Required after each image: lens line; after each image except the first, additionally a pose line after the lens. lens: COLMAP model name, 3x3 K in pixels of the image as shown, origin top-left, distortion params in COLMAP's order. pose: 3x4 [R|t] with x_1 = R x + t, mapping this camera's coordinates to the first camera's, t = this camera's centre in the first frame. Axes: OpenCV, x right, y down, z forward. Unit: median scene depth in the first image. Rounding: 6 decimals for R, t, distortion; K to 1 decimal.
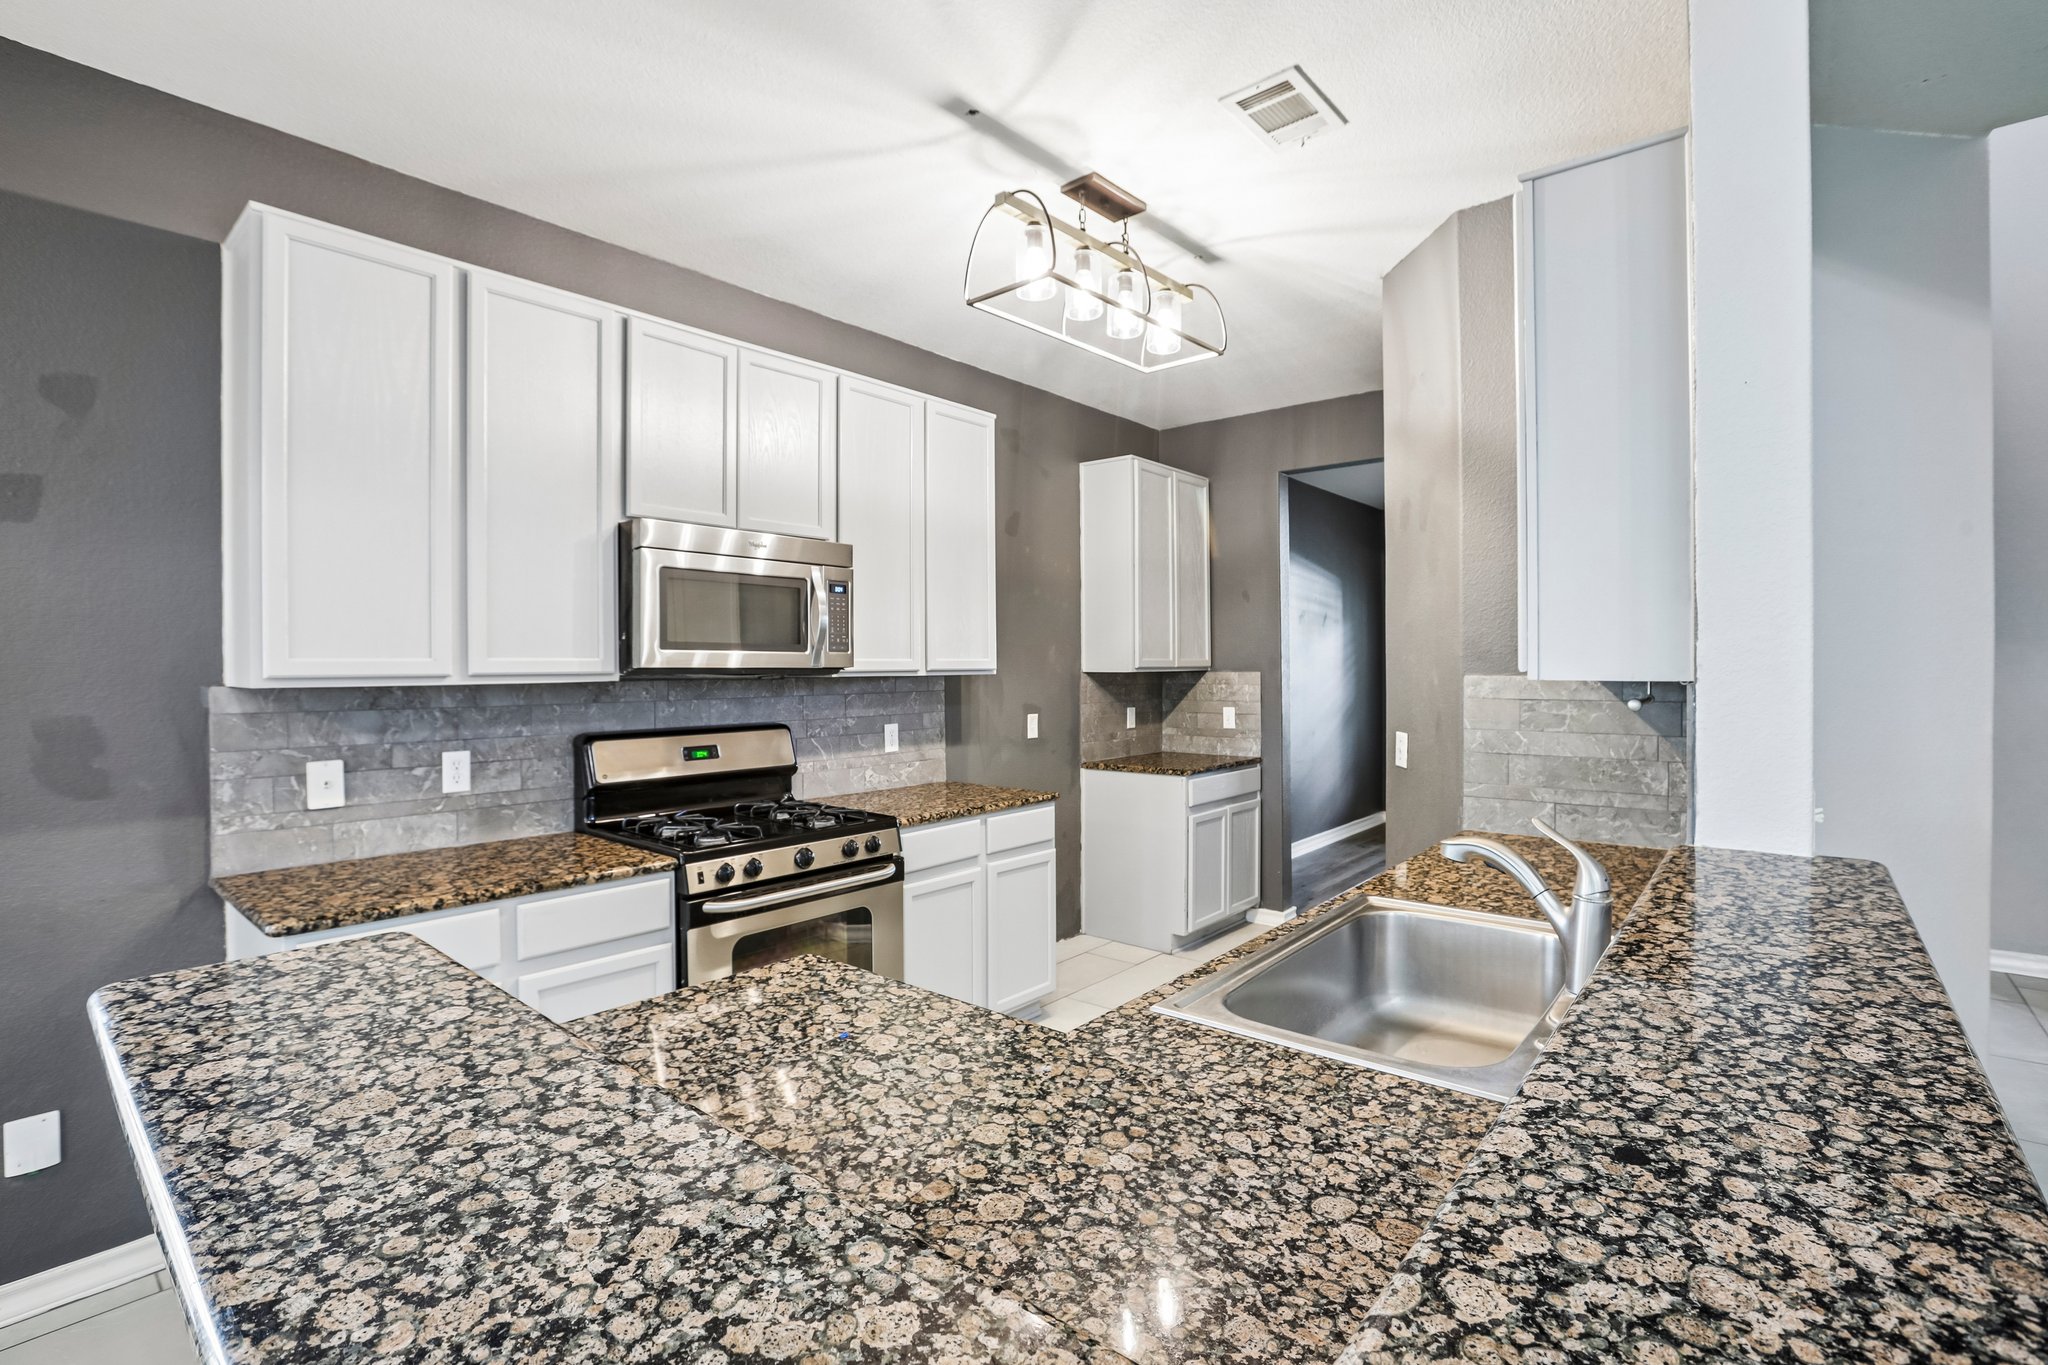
lens RADIAL K [[929.9, 0, 1017.8], [0, 929.9, 661.0], [0, 0, 1]] dist [-0.048306, 0.012049]
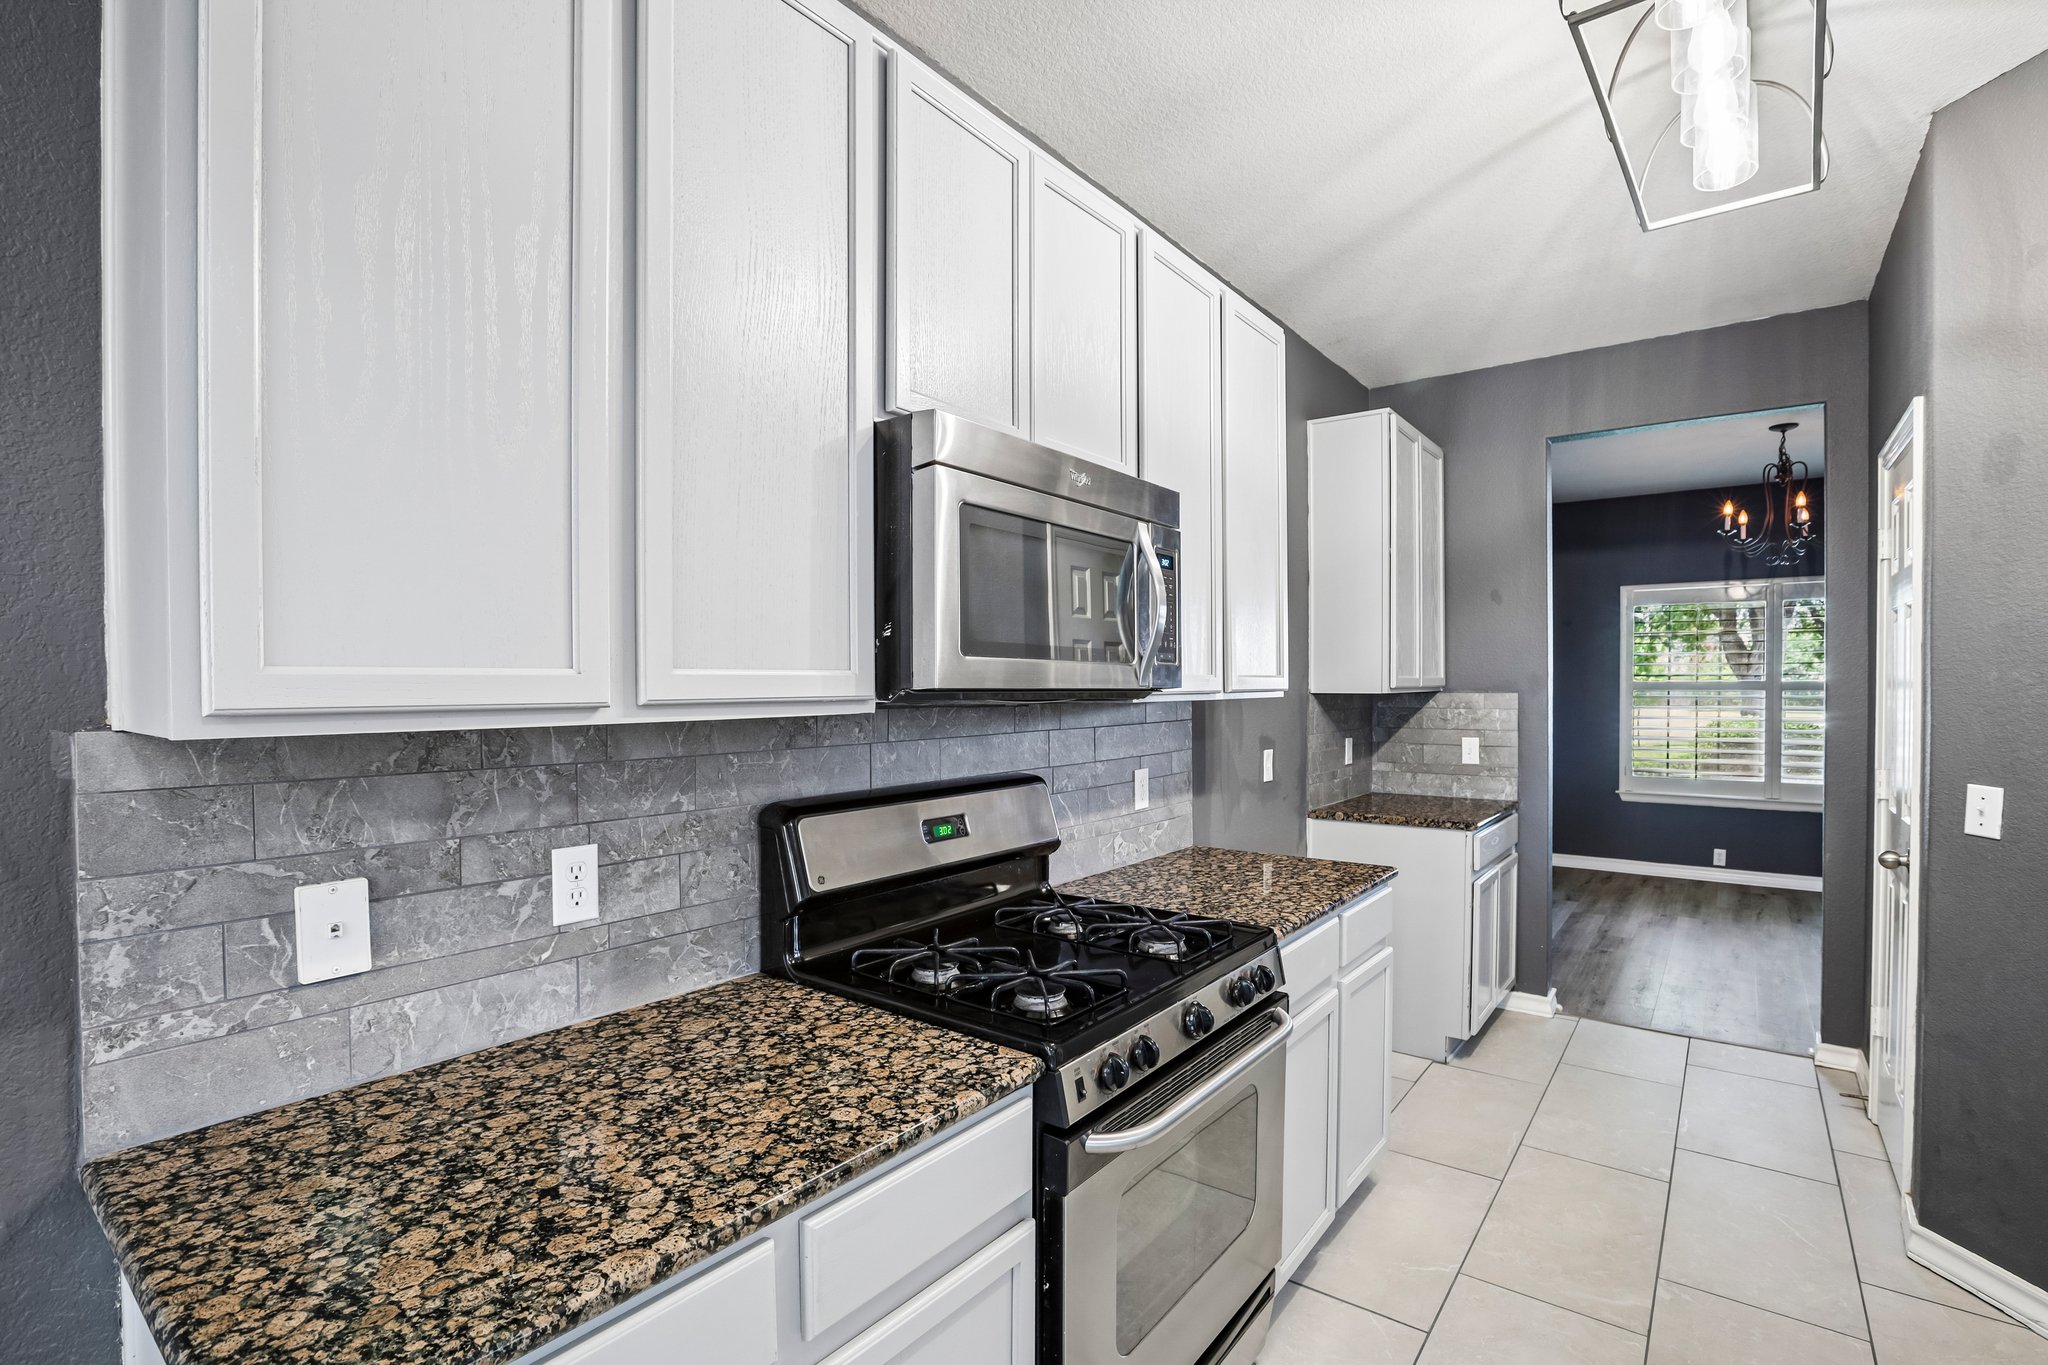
lens RADIAL K [[942.7, 0, 1024.3], [0, 942.7, 688.0], [0, 0, 1]] dist [-0.048443, 0.013631]
pose [[0.998702, 0.001400, 0.050922, -0.396445], [-0.001908, 0.999949, 0.009924, 0.001179], [-0.050906, -0.010008, 0.998653, 0.464743]]
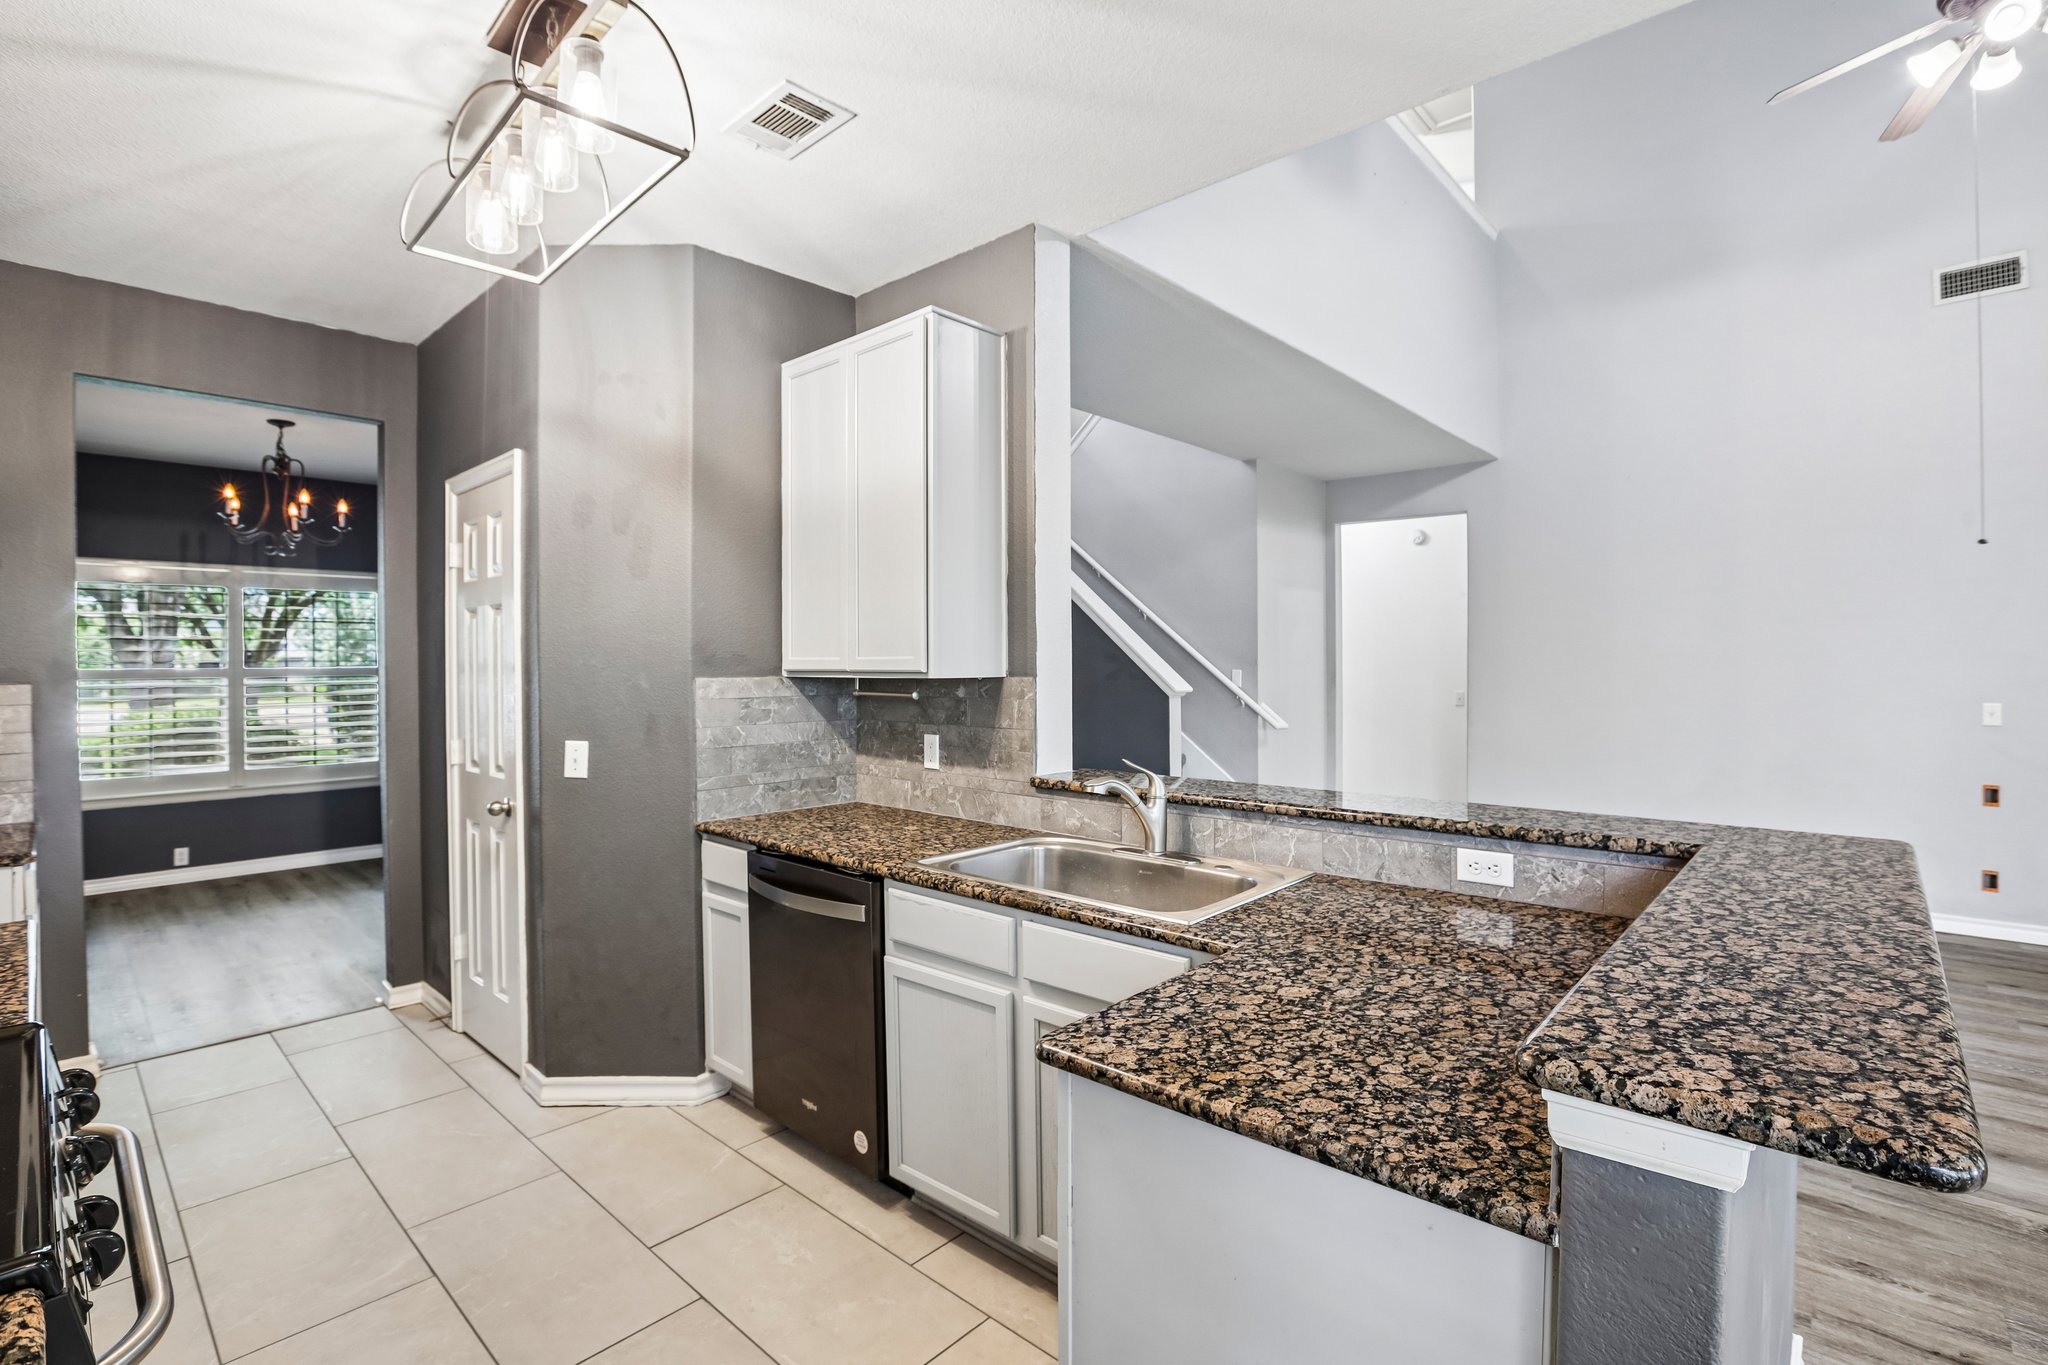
lens RADIAL K [[947.0, 0, 1025.3], [0, 947.0, 650.9], [0, 0, 1]] dist [-0.050232, 0.012444]
pose [[0.033005, 0.016849, 0.999313, -0.654279], [0.002703, 0.999853, -0.016948, 0.003289], [-0.999452, 0.003261, 0.032955, 0.634750]]
